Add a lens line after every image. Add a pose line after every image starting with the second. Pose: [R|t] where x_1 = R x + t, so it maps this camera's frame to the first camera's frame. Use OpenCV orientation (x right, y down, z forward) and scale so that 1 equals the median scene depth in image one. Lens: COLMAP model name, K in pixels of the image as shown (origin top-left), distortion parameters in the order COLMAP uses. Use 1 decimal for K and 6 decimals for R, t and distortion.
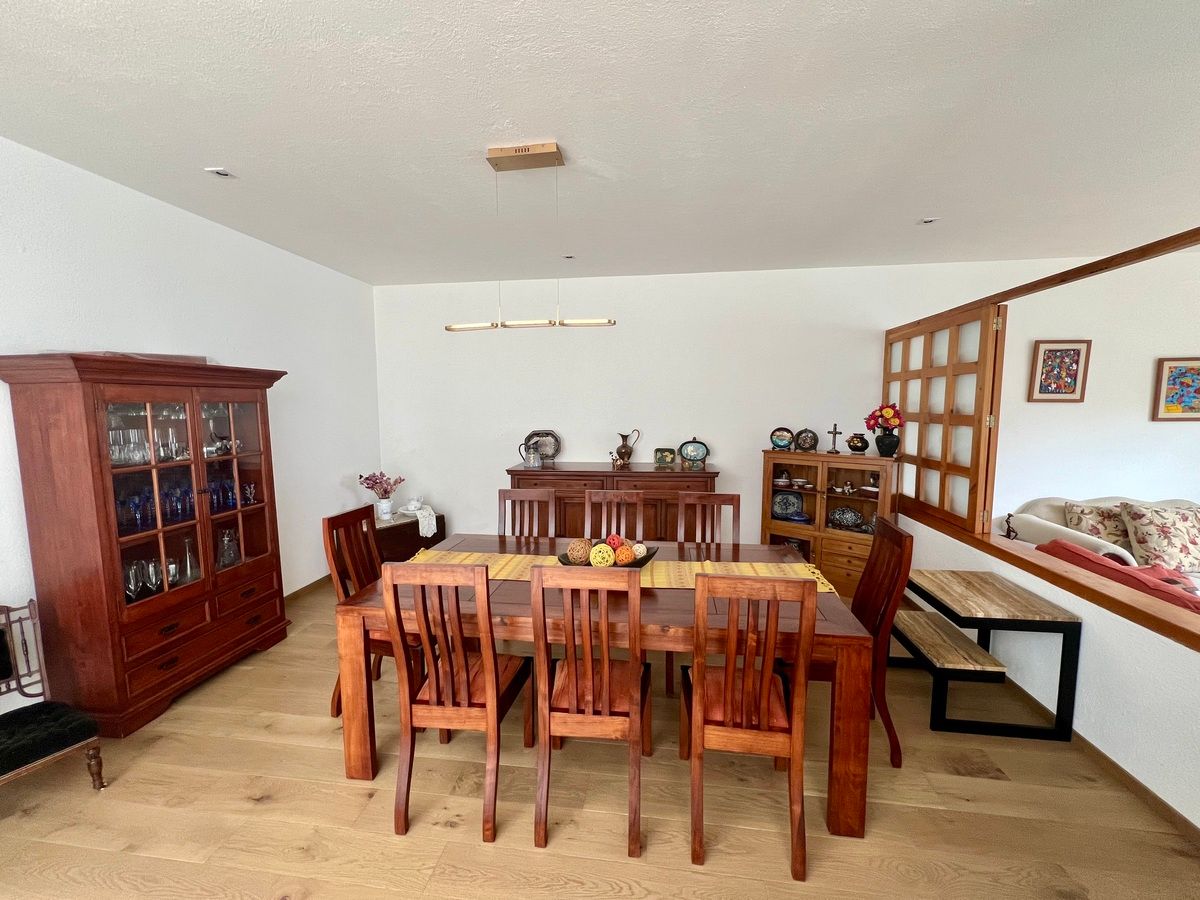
lens RADIAL K [[479.9, 0, 601.1], [0, 479.9, 449.8], [0, 0, 1]] dist [-0.001373, -0.000056]
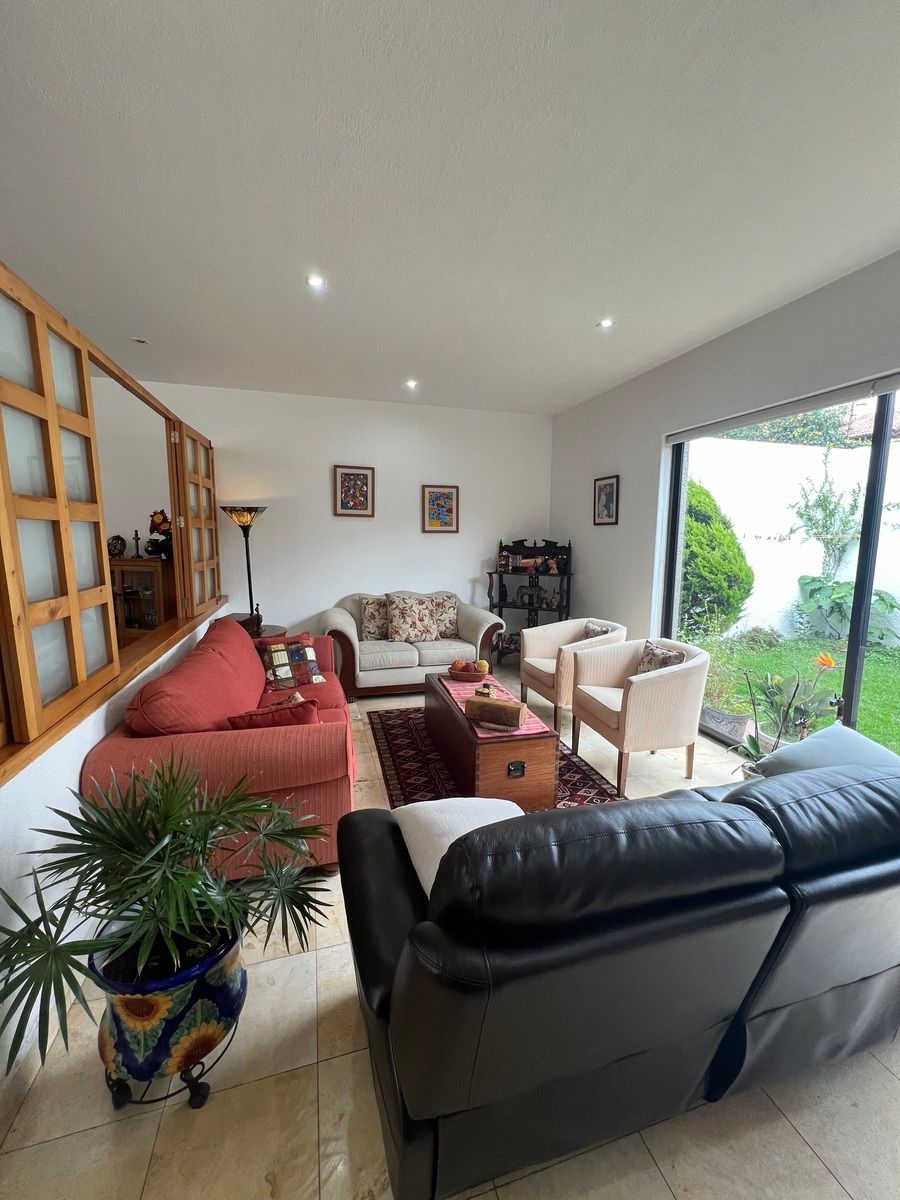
lens RADIAL K [[479.9, 0, 451.6], [0, 479.9, 600.7], [0, 0, 1]] dist [-0.001373, -0.000056]
pose [[0.909236, -0.042191, 0.414138, 0.671798], [0.025966, 0.998661, 0.044732, 0.071628], [-0.415471, -0.029919, 0.909114, -0.251840]]
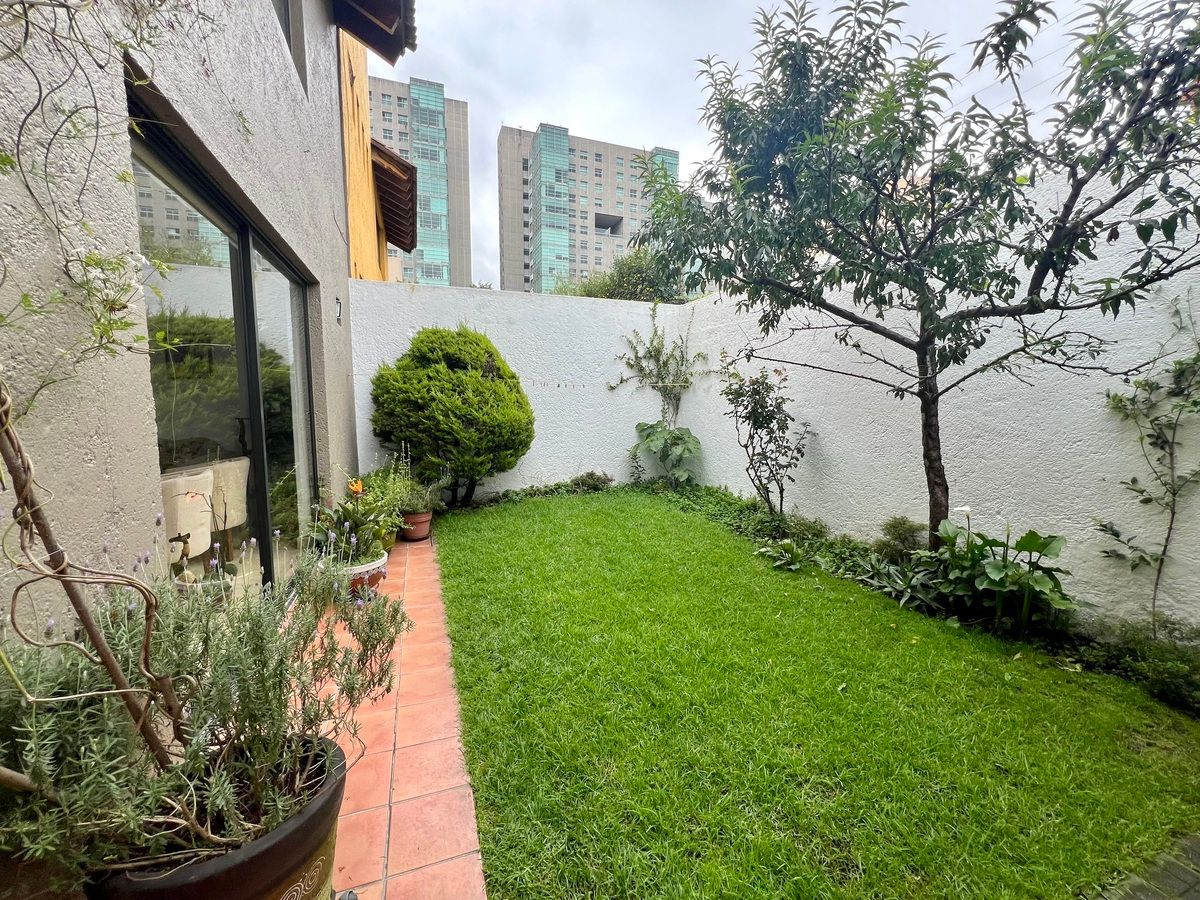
lens RADIAL K [[479.9, 0, 597.5], [0, 479.9, 453.1], [0, 0, 1]] dist [-0.001373, -0.000056]
pose [[0.878822, -0.046154, 0.474913, 1.536356], [0.040909, 0.998934, 0.021379, 0.164380], [-0.475393, 0.000640, 0.879773, -0.755161]]
